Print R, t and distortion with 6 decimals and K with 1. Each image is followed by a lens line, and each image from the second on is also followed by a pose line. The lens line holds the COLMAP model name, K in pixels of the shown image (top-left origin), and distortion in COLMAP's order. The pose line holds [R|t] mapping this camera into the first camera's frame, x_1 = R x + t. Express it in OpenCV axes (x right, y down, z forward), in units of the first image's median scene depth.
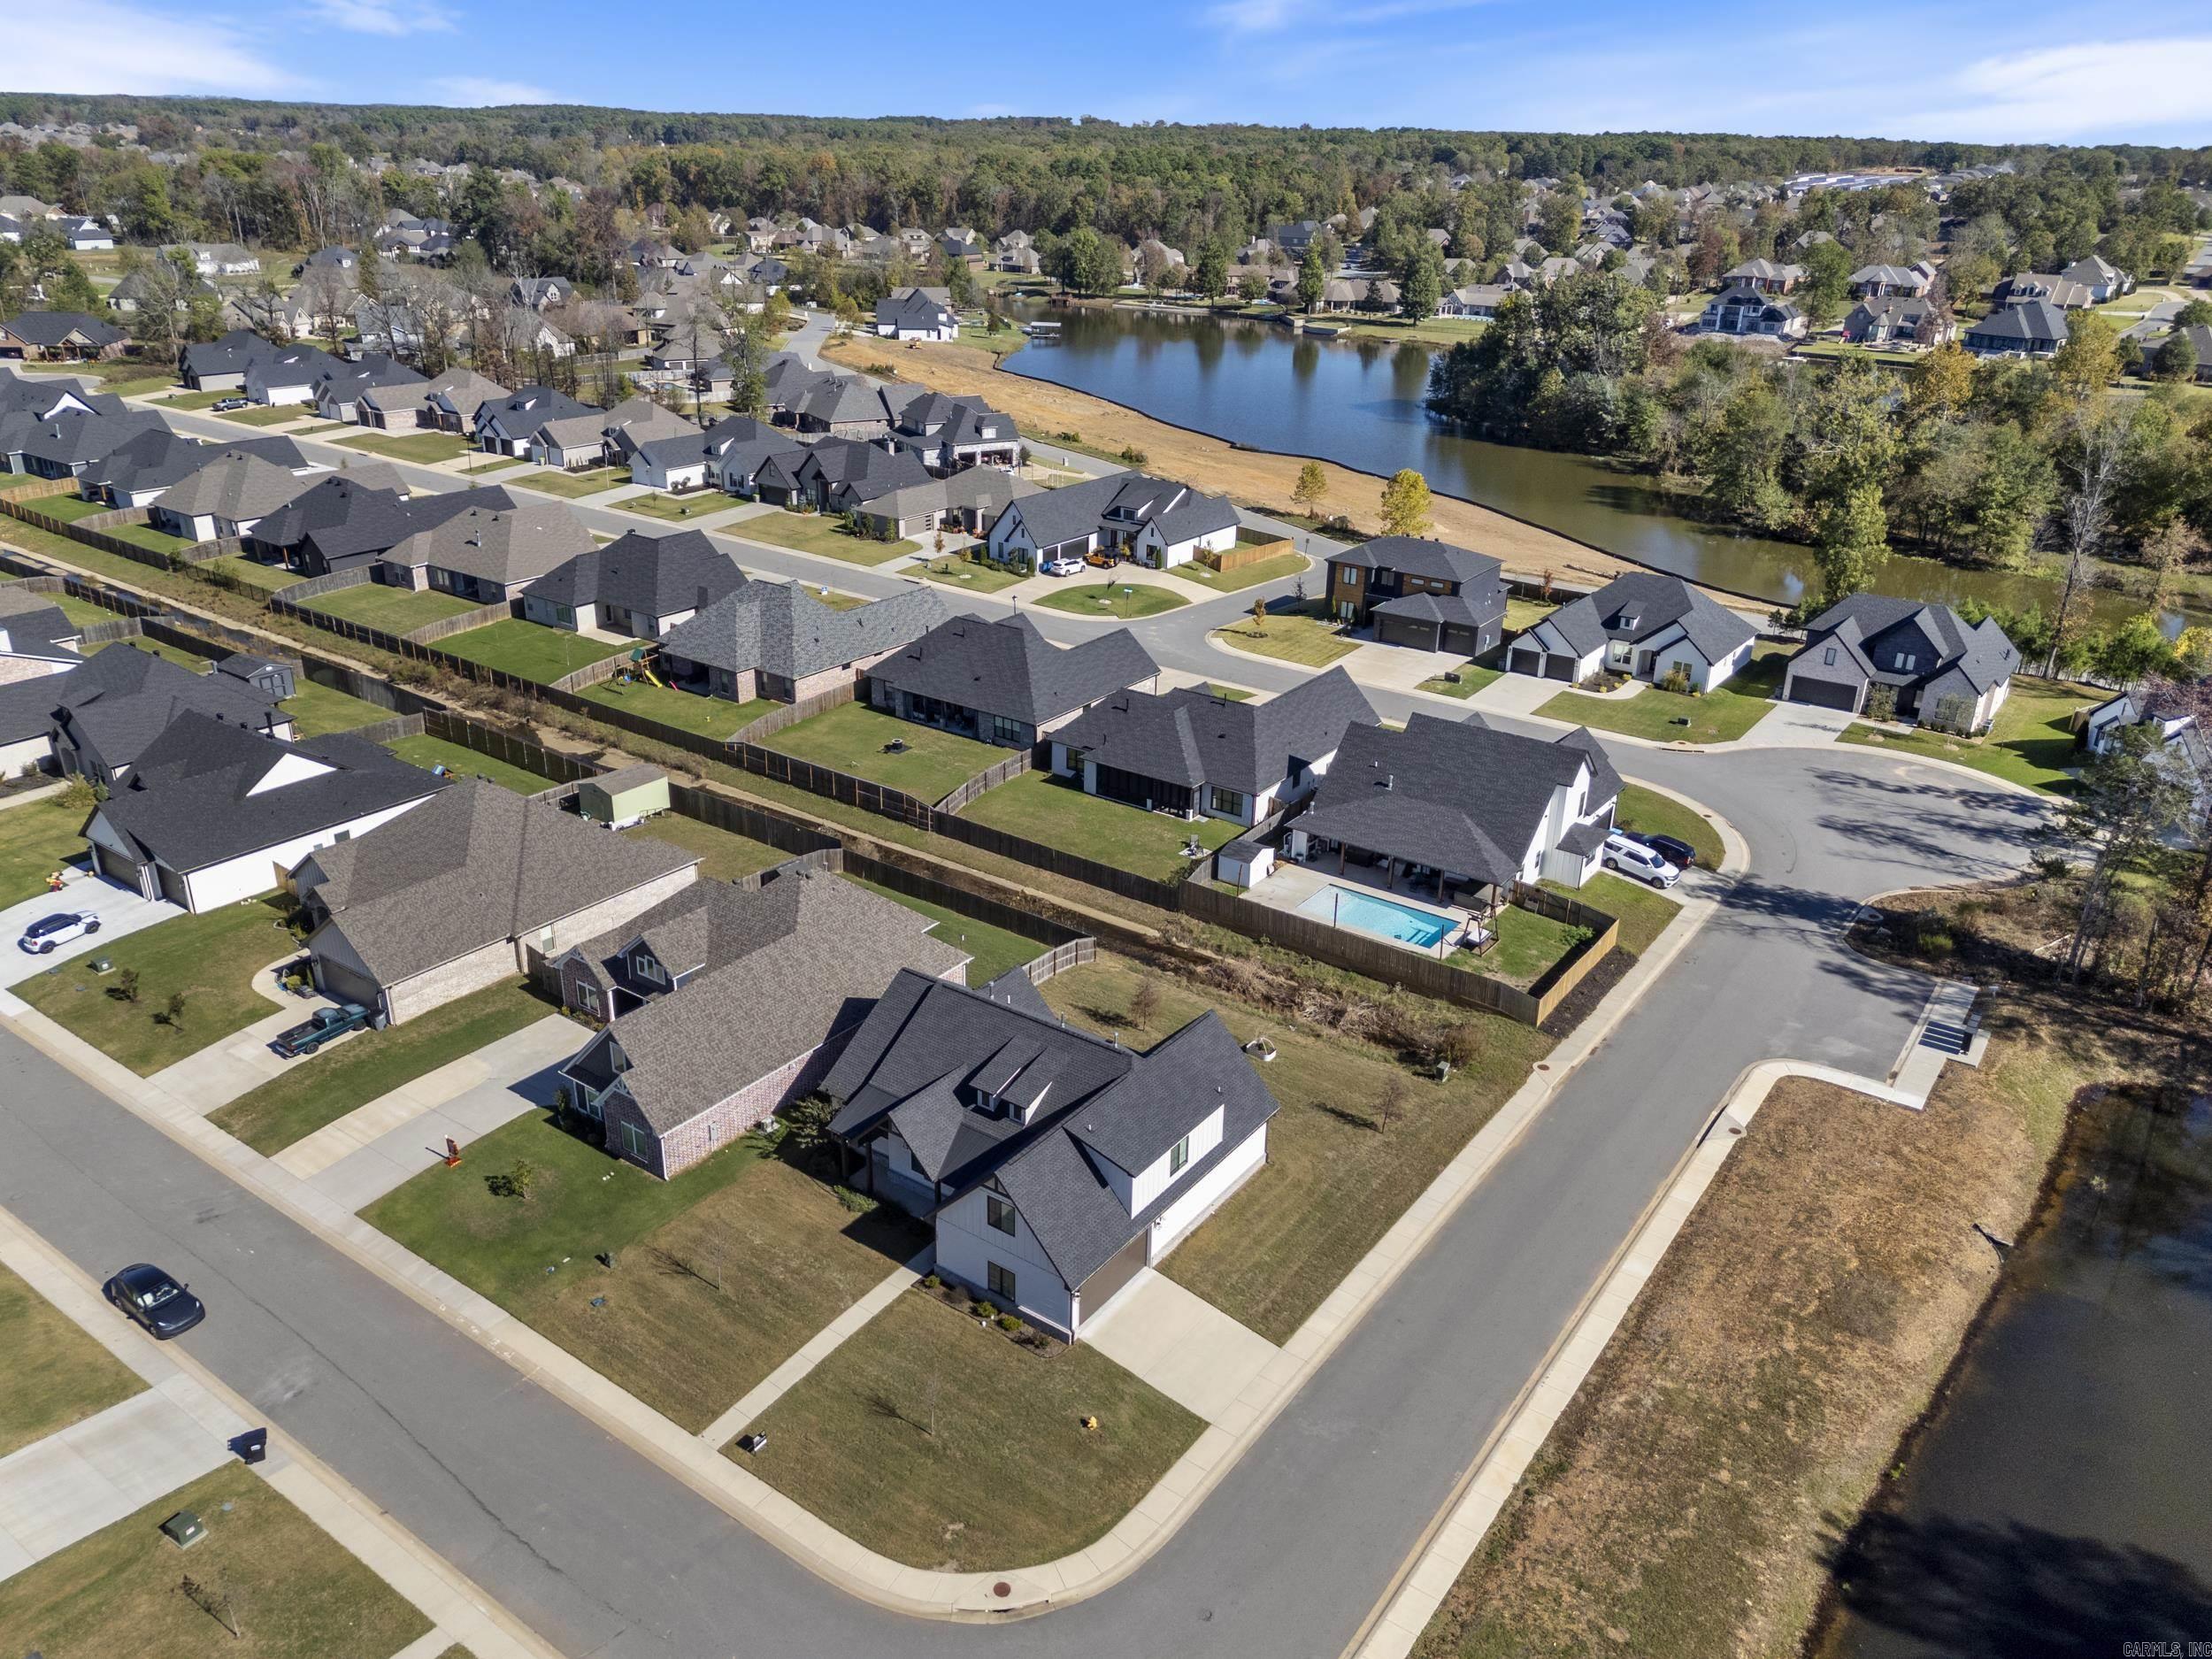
lens RADIAL K [[1614.6, 0, 1106.0], [0, 1614.6, 829.5], [0, 0, 1]] dist [0.099045, -0.106395]
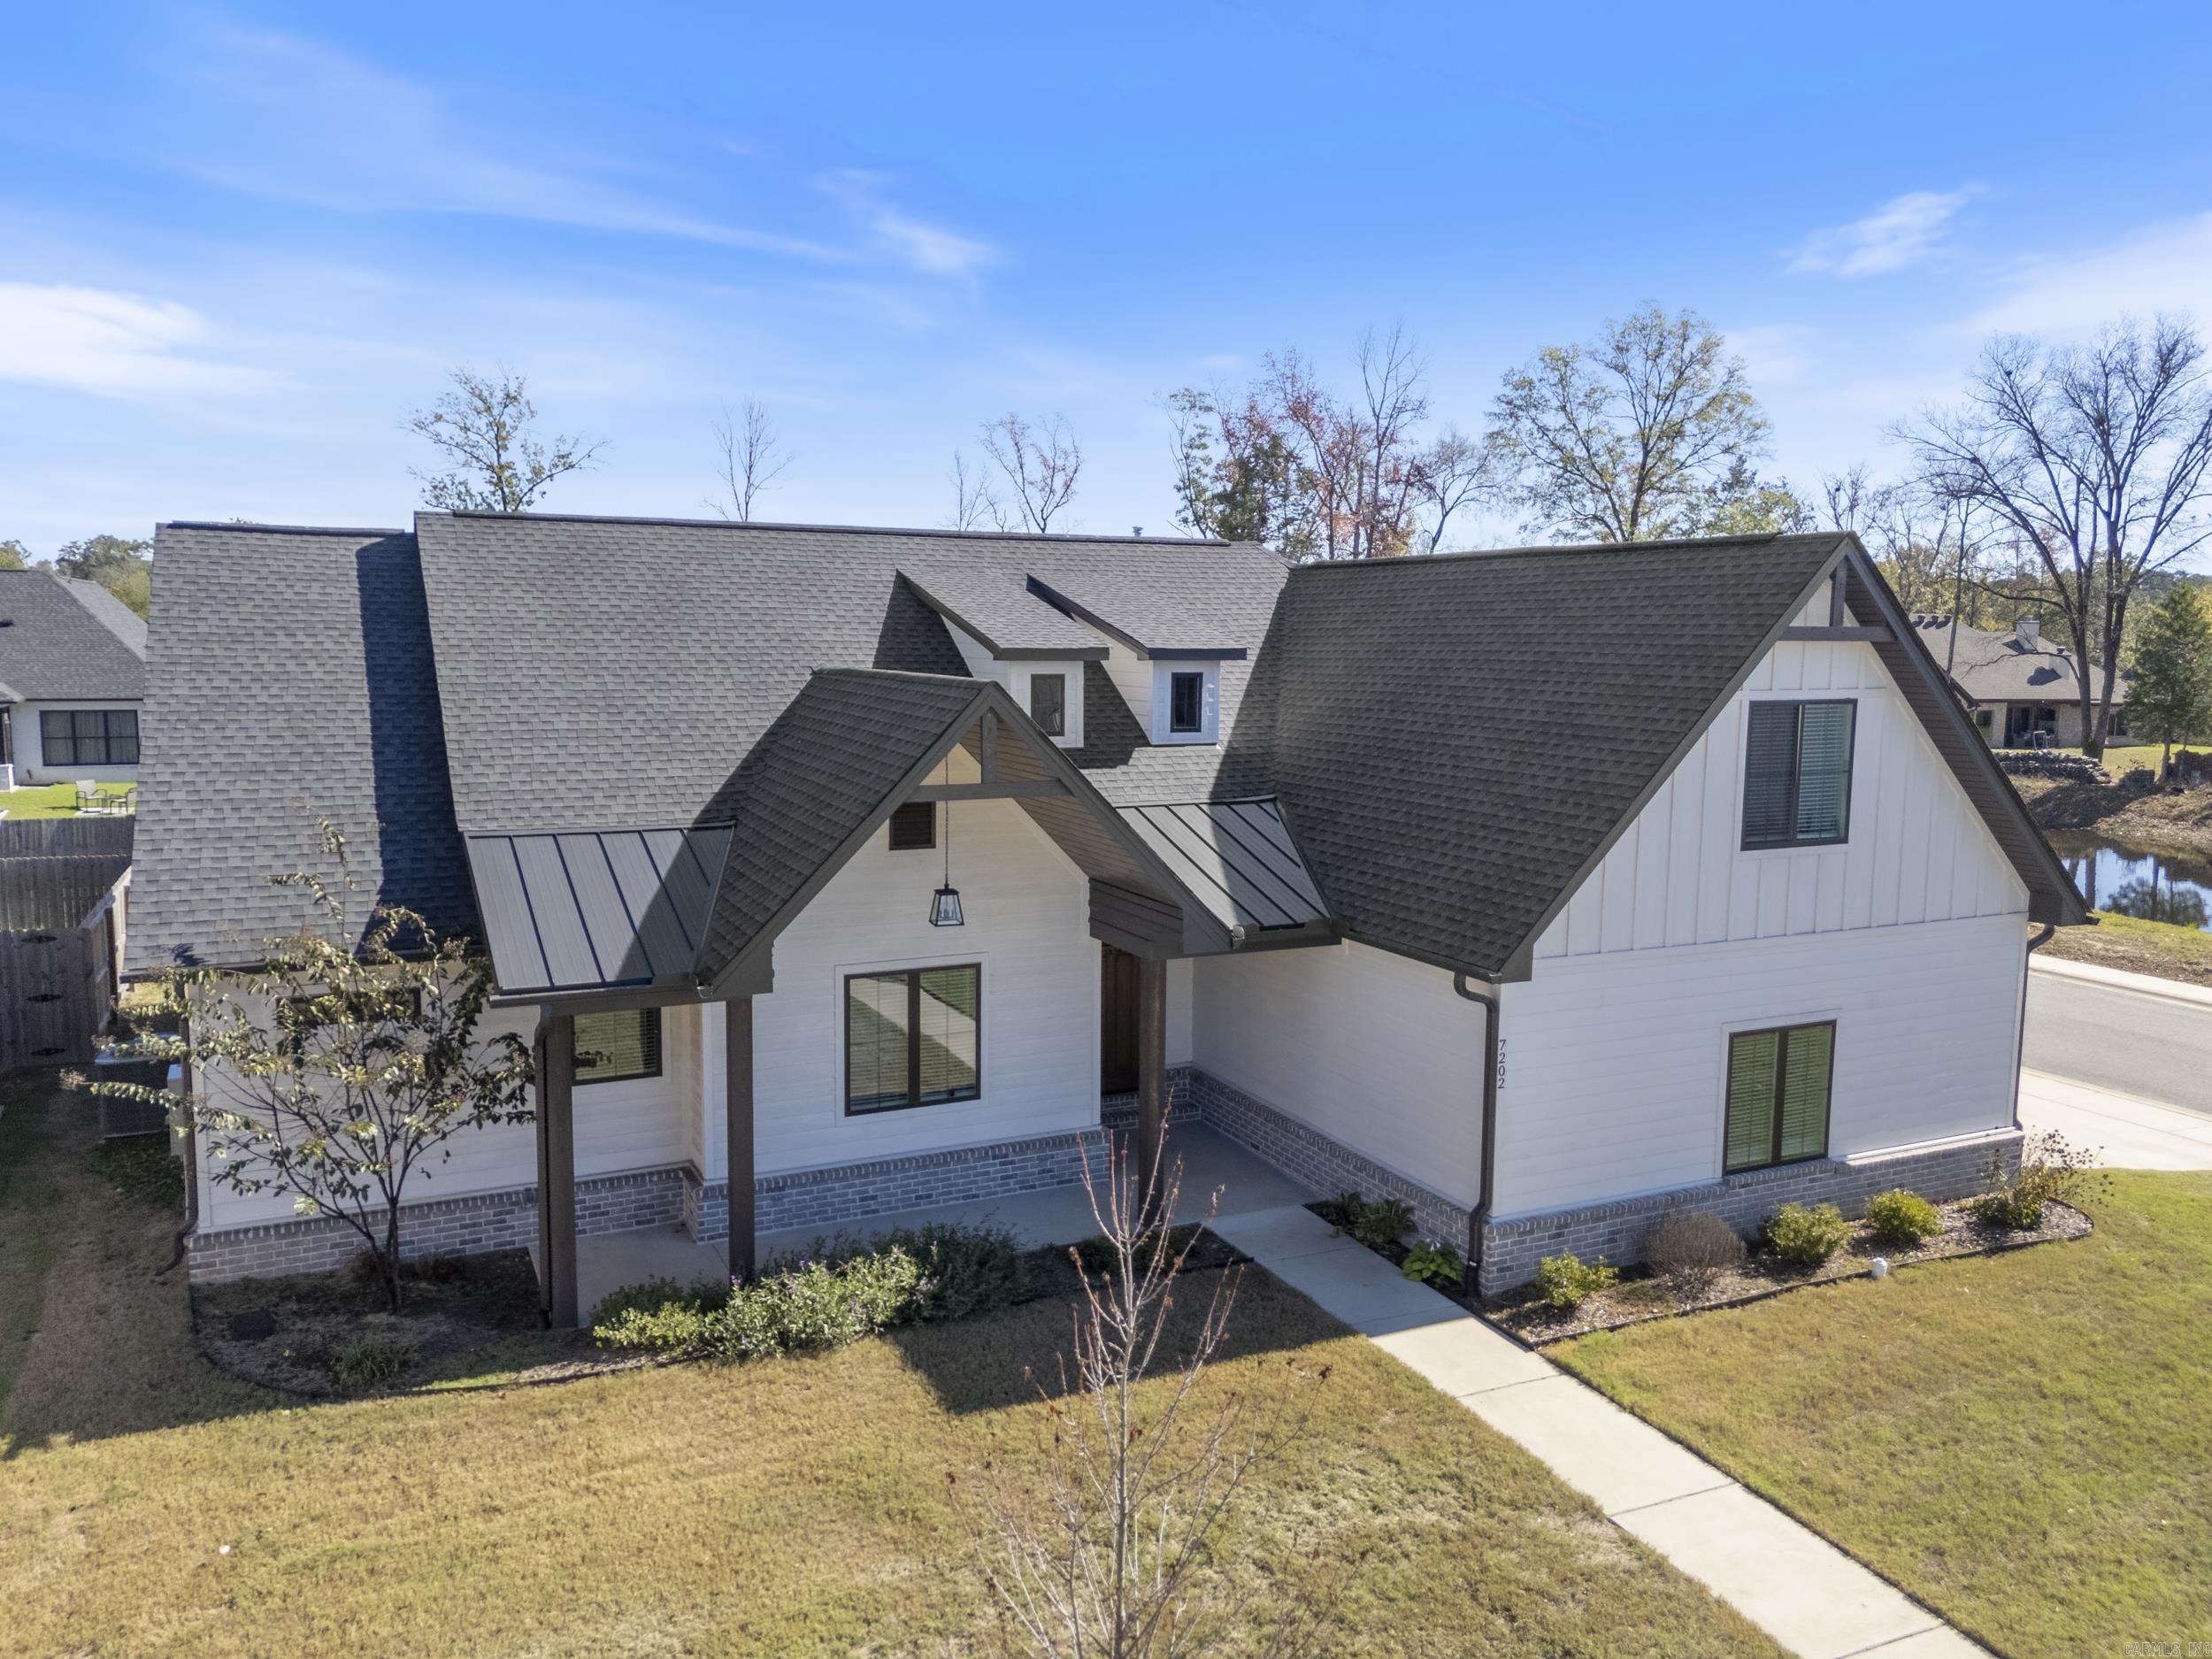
lens RADIAL K [[1614.6, 0, 1106.0], [0, 1614.6, 829.5], [0, 0, 1]] dist [0.099045, -0.106395]
pose [[0.478603, -0.123351, 0.869323, -0.152014], [0.348034, 0.935633, -0.058849, 0.105169], [-0.806108, 0.330720, 0.490728, 0.452525]]
